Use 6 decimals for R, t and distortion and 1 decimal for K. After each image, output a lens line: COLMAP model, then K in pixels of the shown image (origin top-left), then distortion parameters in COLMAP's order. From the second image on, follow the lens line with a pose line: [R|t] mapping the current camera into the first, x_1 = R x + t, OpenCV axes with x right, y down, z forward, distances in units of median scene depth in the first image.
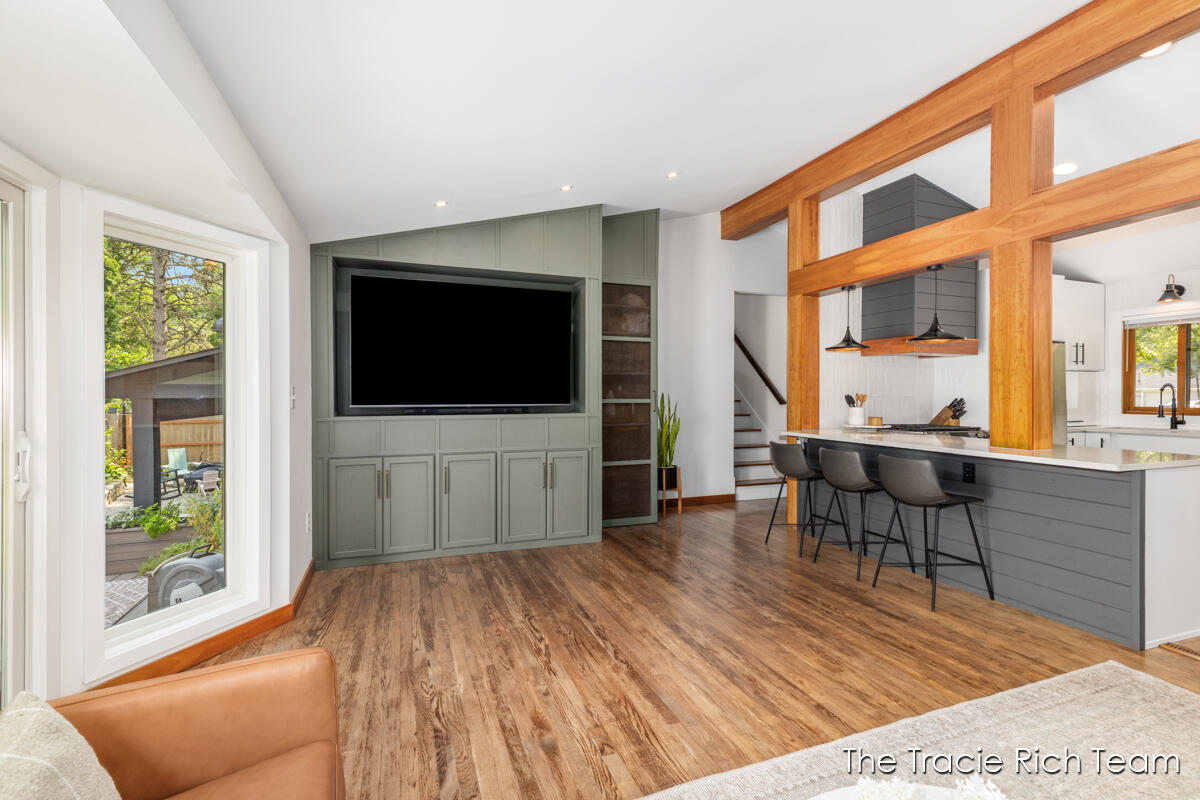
lens RADIAL K [[538.6, 0, 604.2], [0, 538.6, 396.0], [0, 0, 1]] dist [0.010109, -0.002982]
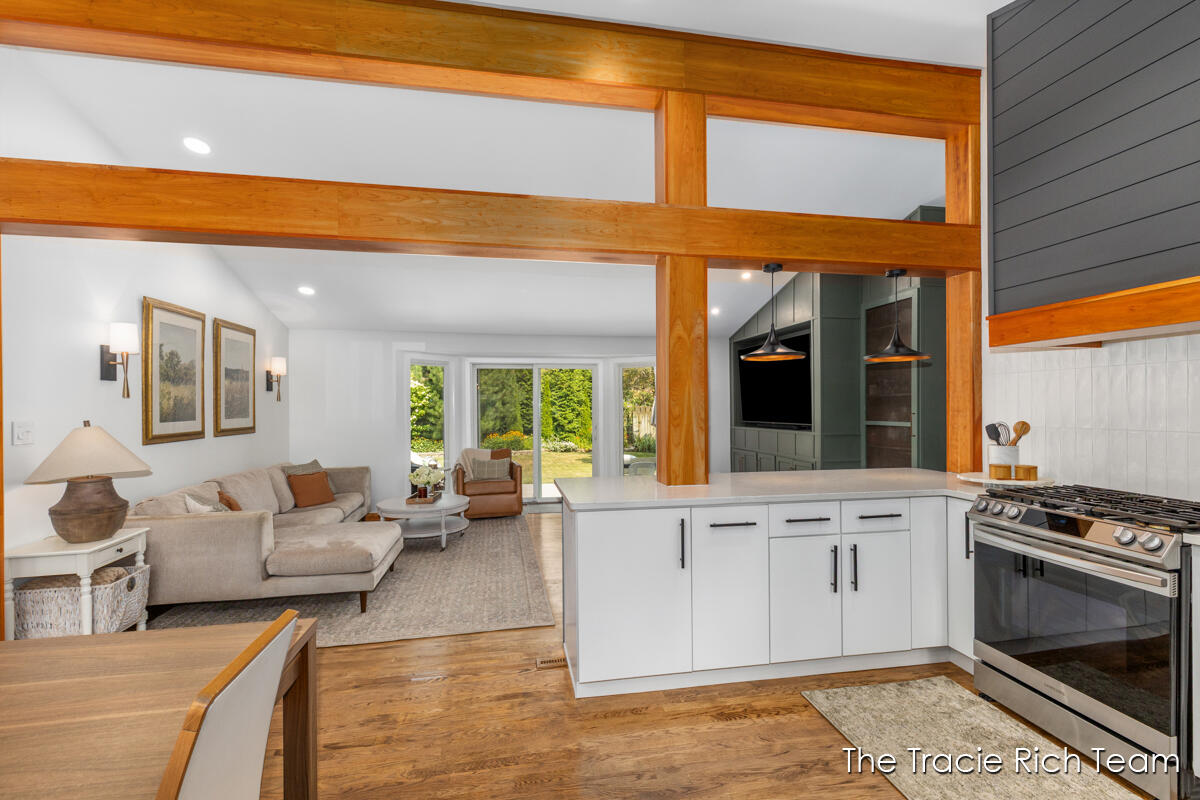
lens RADIAL K [[538.6, 0, 607.2], [0, 538.6, 411.6], [0, 0, 1]] dist [0.010109, -0.002982]
pose [[-0.168356, 0.006226, -0.985707, 1.644940], [0.000925, 0.999981, 0.006158, -0.029283], [0.985726, 0.000125, -0.168359, 1.004570]]
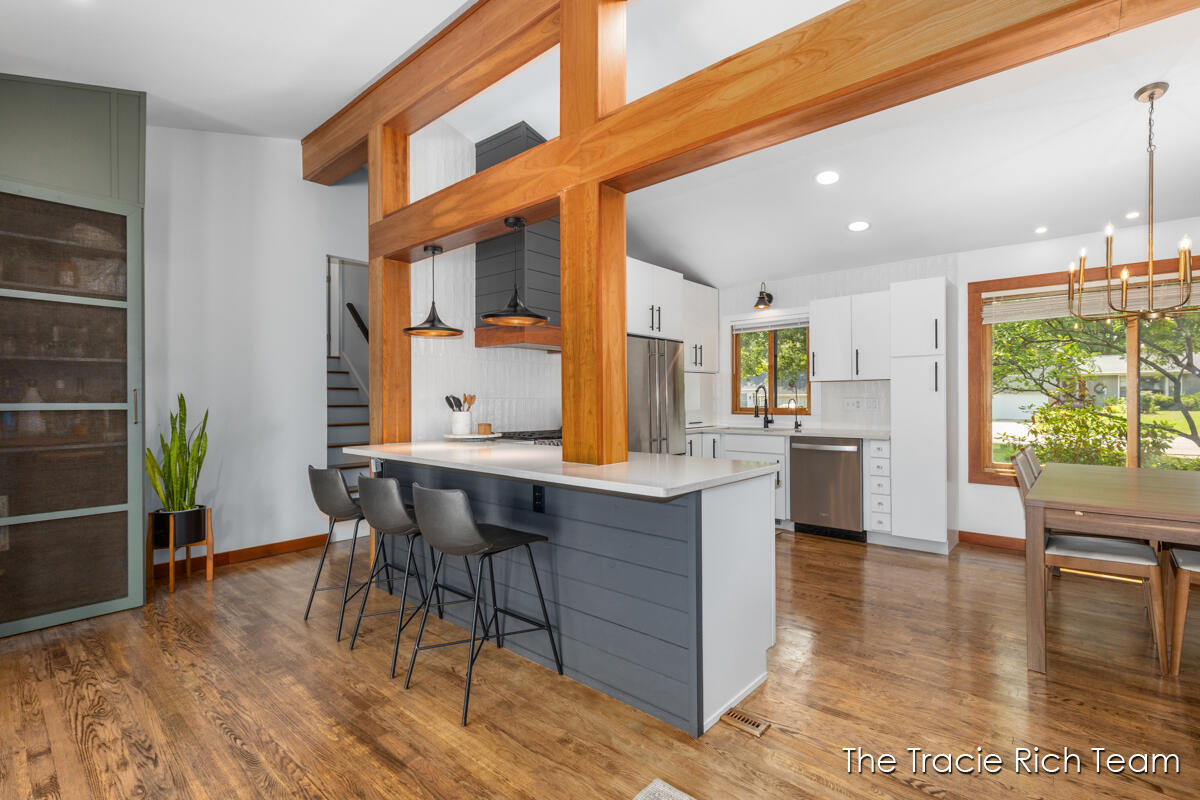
lens RADIAL K [[538.6, 0, 608.5], [0, 538.6, 400.1], [0, 0, 1]] dist [0.010109, -0.002982]
pose [[0.880935, -0.004480, 0.473216, 0.420066], [0.006882, 0.999971, -0.003345, 0.012299], [-0.473188, 0.006203, 0.880940, 0.321212]]
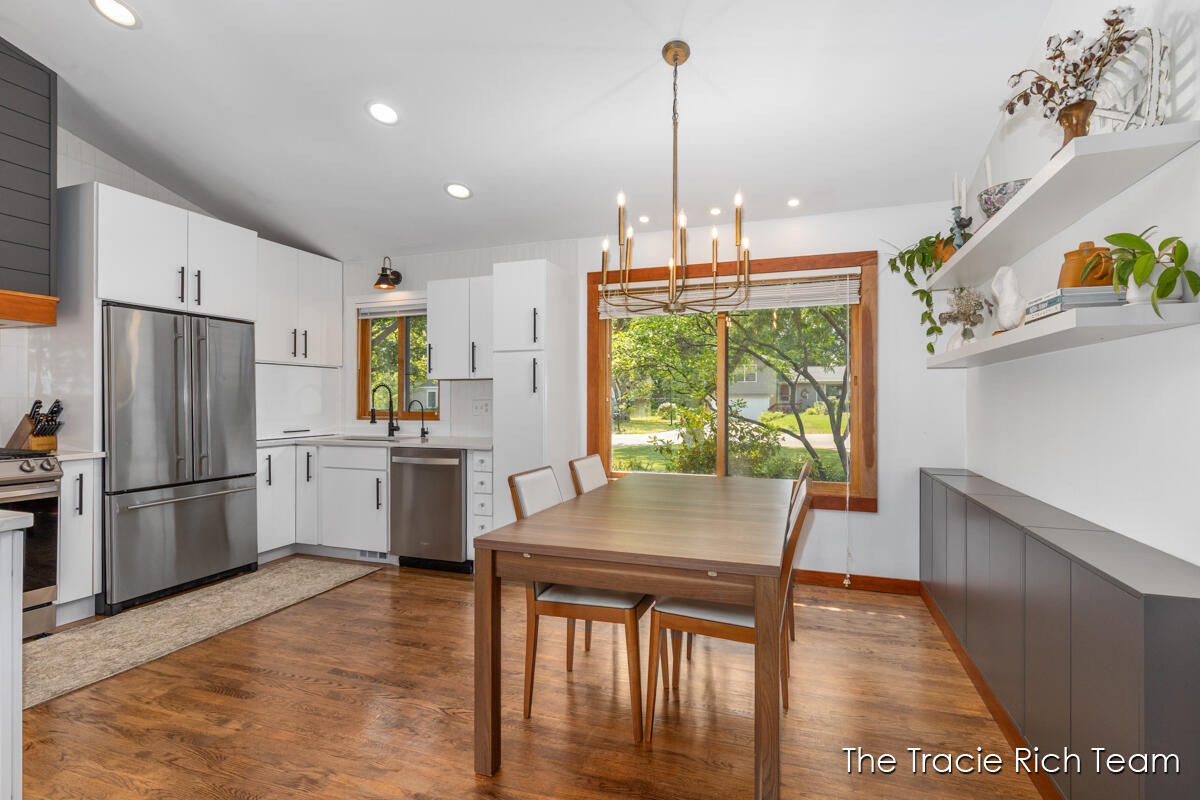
lens RADIAL K [[557.8, 0, 602.2], [0, 557.8, 400.3], [0, 0, 1]] dist [-0.007627, -0.001885]
pose [[0.645890, 0.001394, 0.763430, 0.917516], [0.003369, 0.999983, -0.004677, 0.013938], [-0.763423, 0.005593, 0.645874, 0.251683]]
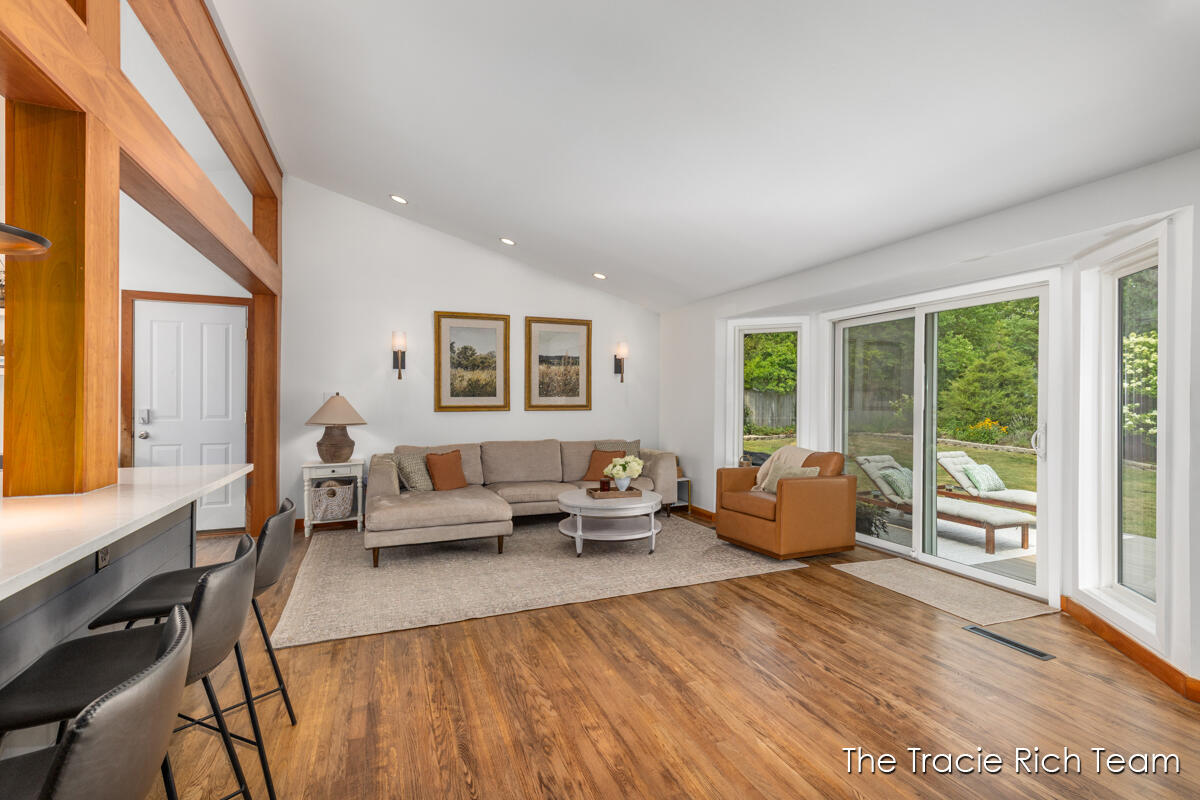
lens RADIAL K [[538.6, 0, 605.4], [0, 538.6, 398.1], [0, 0, 1]] dist [0.010109, -0.002982]
pose [[-0.999507, -0.006017, -0.030818, 0.232356], [-0.006098, 0.999978, 0.002538, -0.003031], [0.030803, 0.002725, -0.999522, 1.537470]]
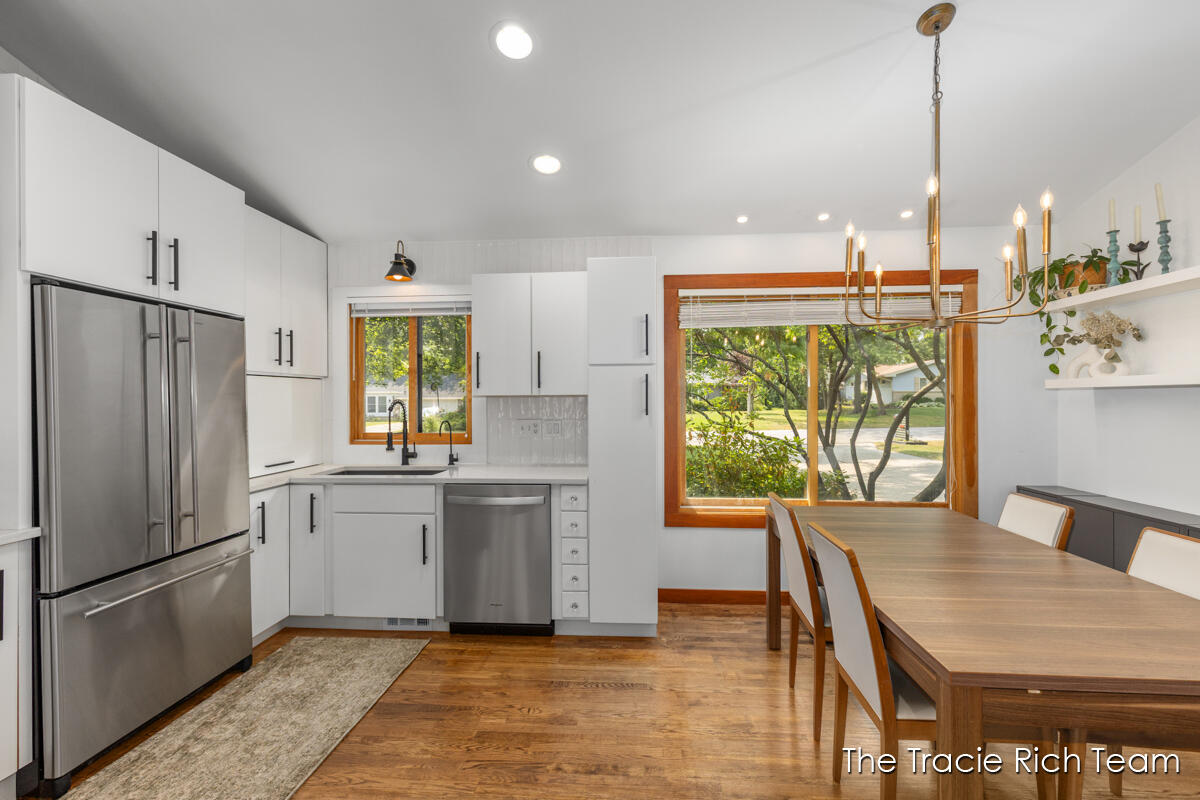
lens RADIAL K [[528.8, 0, 601.0], [0, 528.8, 401.1], [0, 0, 1]] dist [-0.002207, -0.000014]
pose [[0.428766, -0.003389, 0.903409, 0.850418], [0.008394, 0.999965, -0.000232, -0.029553], [-0.903377, 0.007682, 0.428779, 0.750430]]
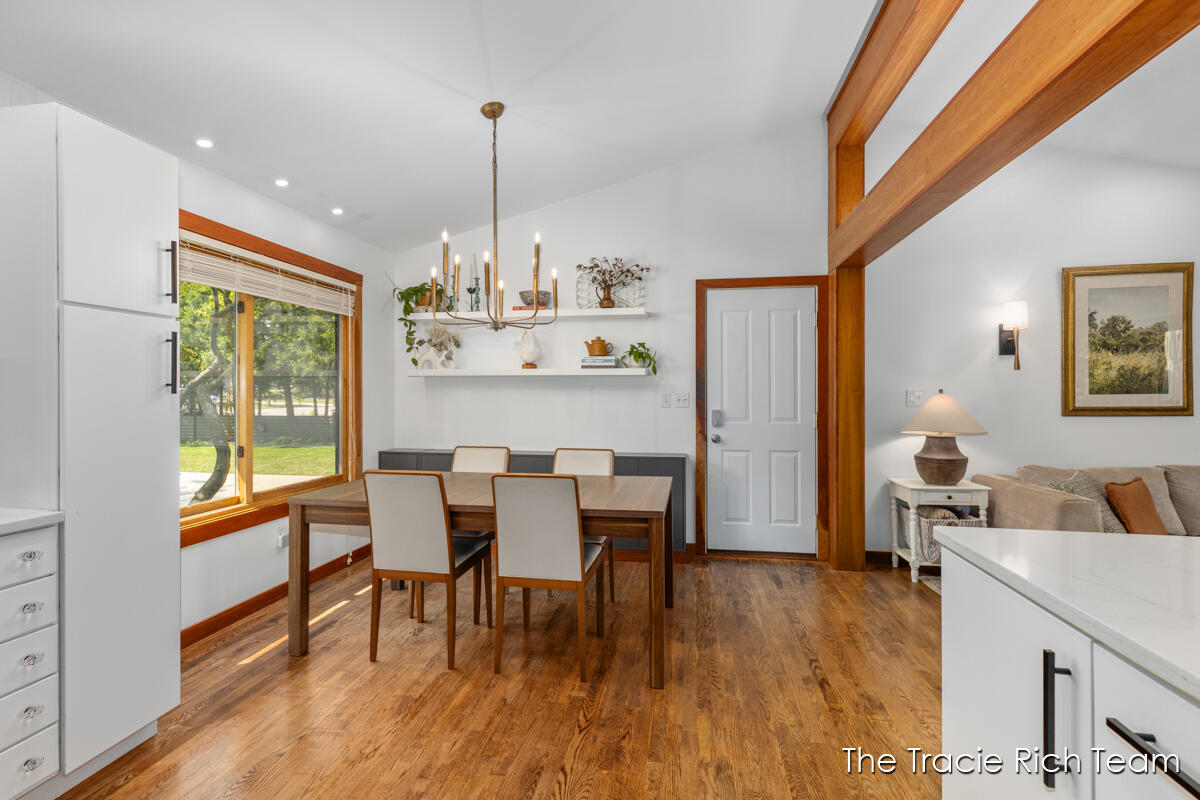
lens RADIAL K [[538.6, 0, 603.2], [0, 538.6, 388.7], [0, 0, 1]] dist [0.010109, -0.002982]
pose [[-0.866132, 0.003956, 0.499799, 0.968680], [0.001669, 0.999986, -0.005022, -0.007080], [-0.499812, -0.003515, -0.866127, 1.326440]]
